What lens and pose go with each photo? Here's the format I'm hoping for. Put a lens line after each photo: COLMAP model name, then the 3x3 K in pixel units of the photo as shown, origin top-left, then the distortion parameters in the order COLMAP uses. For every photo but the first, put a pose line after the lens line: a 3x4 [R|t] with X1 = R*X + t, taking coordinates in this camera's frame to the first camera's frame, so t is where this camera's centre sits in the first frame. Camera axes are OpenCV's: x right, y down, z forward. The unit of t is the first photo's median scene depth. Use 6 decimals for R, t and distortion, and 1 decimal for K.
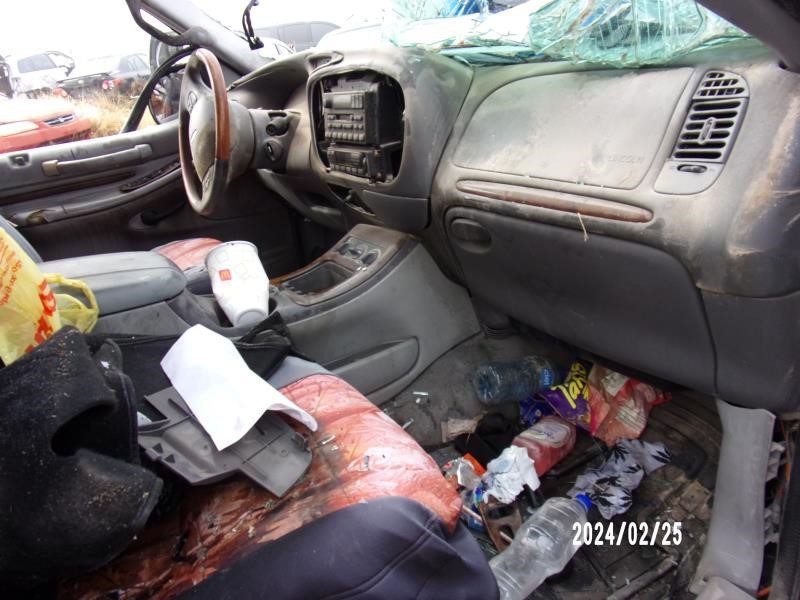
lens RADIAL K [[620.5, 0, 400.0], [0, 620.5, 300.0], [0, 0, 1]] dist [0.005951, -0.049712]
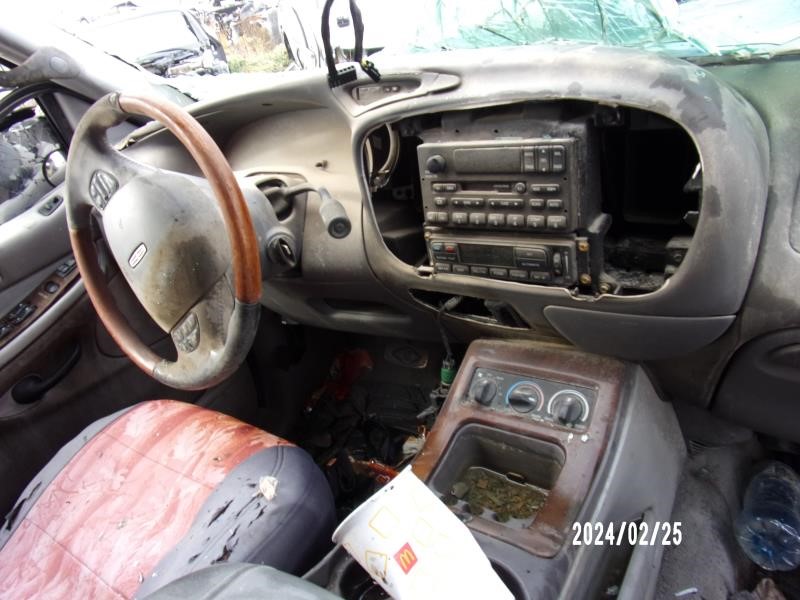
lens RADIAL K [[620.5, 0, 400.0], [0, 620.5, 300.0], [0, 0, 1]] dist [0.005951, -0.049712]
pose [[0.912409, -0.243047, 0.329299, -0.370778], [0.230496, 0.970000, 0.077283, -0.257107], [-0.338204, 0.005388, 0.941058, 0.503180]]
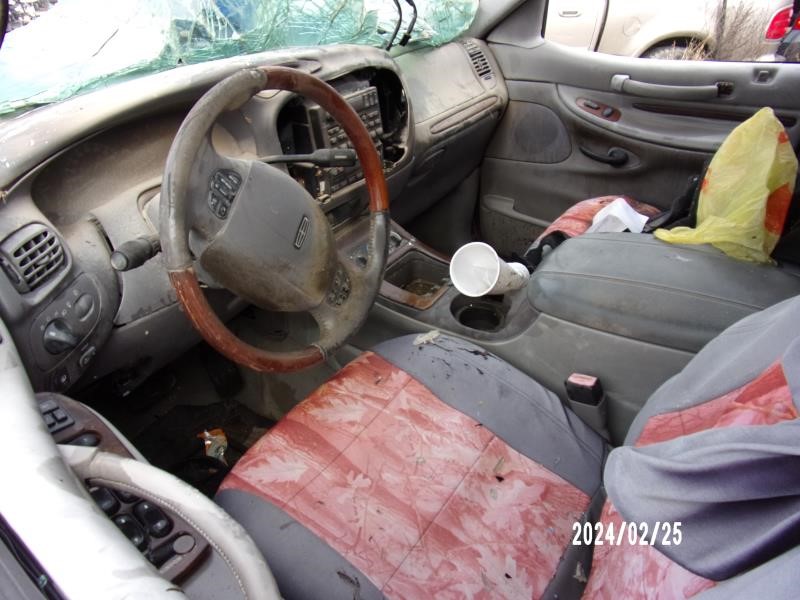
lens RADIAL K [[620.5, 0, 400.0], [0, 620.5, 300.0], [0, 0, 1]] dist [0.005951, -0.049712]
pose [[-0.447215, -0.330983, 0.830932, -0.995254], [0.405973, 0.752686, 0.518314, -0.549990], [-0.796985, 0.569134, -0.202242, 1.284608]]
